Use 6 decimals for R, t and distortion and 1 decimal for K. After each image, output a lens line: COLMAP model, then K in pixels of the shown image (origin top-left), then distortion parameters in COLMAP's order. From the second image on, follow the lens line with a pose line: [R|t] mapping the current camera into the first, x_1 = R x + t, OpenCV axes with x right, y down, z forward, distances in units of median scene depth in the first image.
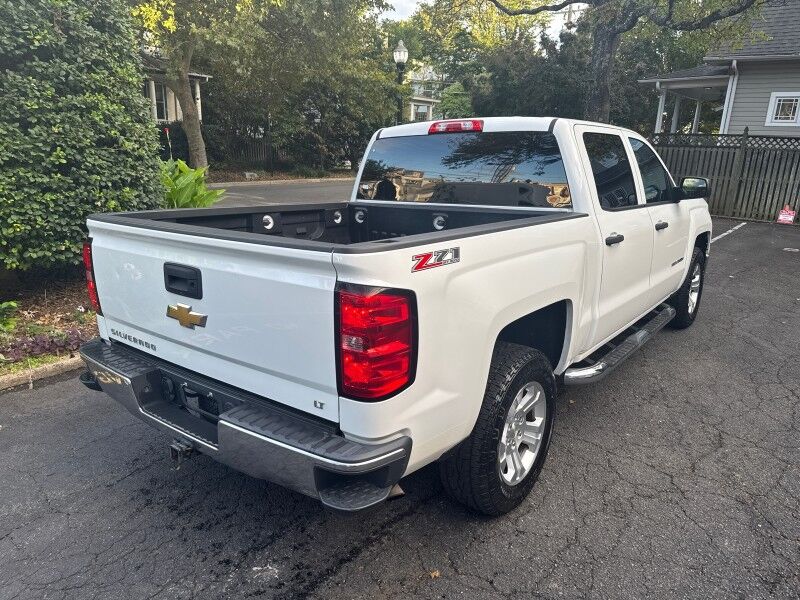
lens RADIAL K [[577.7, 0, 396.8], [0, 577.7, 299.8], [0, 0, 1]] dist [0.016523, -0.026256]
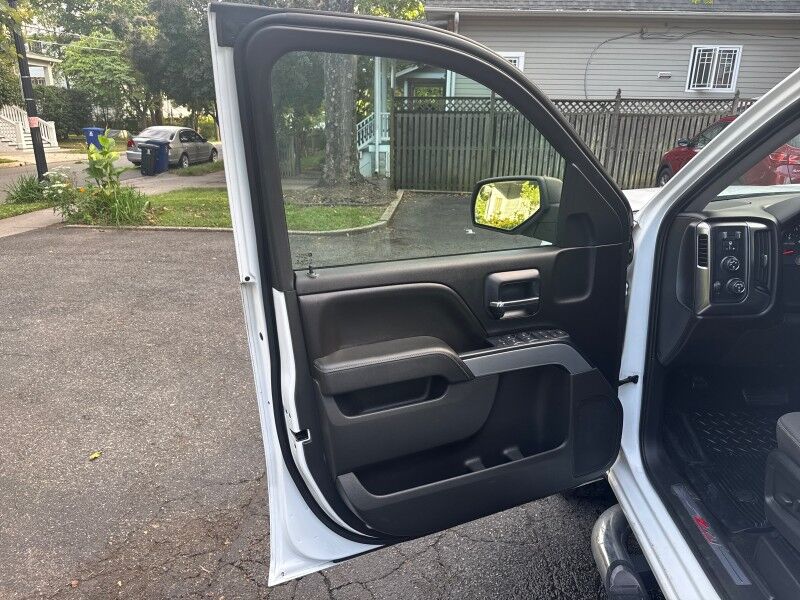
lens RADIAL K [[577.7, 0, 392.8], [0, 577.7, 300.9], [0, 0, 1]] dist [0.016523, -0.026256]
pose [[0.833715, -0.179738, 0.522123, -0.040403], [0.157512, 0.983667, 0.087110, -0.081369], [-0.529253, 0.009616, 0.848410, 0.336675]]
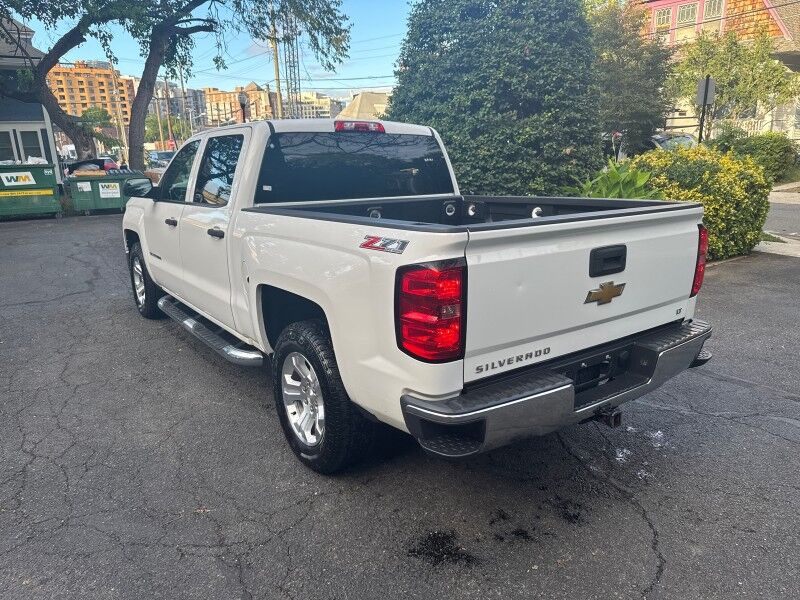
lens RADIAL K [[577.7, 0, 396.8], [0, 577.7, 300.5], [0, 0, 1]] dist [0.016523, -0.026256]
pose [[0.301964, -0.222735, 0.926934, -0.241491], [0.234772, 0.959752, 0.154140, -0.035418], [-0.923959, 0.171073, 0.342103, 0.159571]]
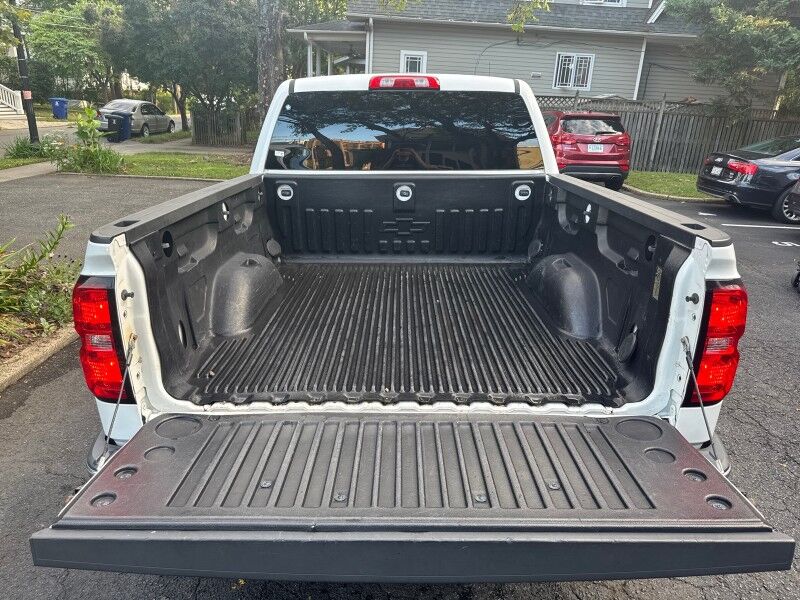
lens RADIAL K [[577.7, 0, 401.4], [0, 577.7, 300.3], [0, 0, 1]] dist [0.016523, -0.026256]
pose [[0.792670, -0.187143, 0.580218, -0.122461], [0.137212, 0.982066, 0.129301, -0.022202], [-0.594010, -0.022880, 0.804132, 0.071693]]
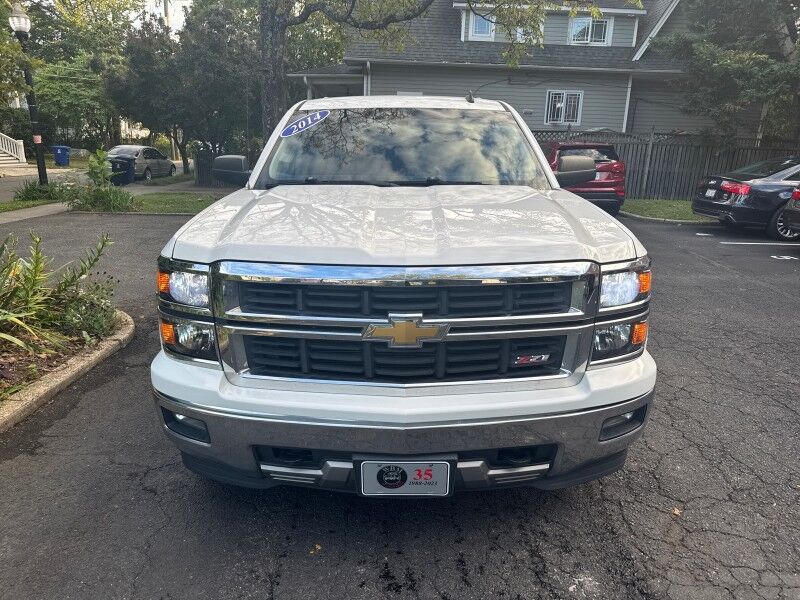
lens RADIAL K [[577.7, 0, 403.3], [0, 577.7, 299.3], [0, 0, 1]] dist [0.016523, -0.026256]
pose [[0.780187, -0.166319, 0.603031, -0.146829], [0.162921, 0.984763, 0.060818, -0.008457], [-0.603958, 0.050797, 0.795396, 0.073917]]
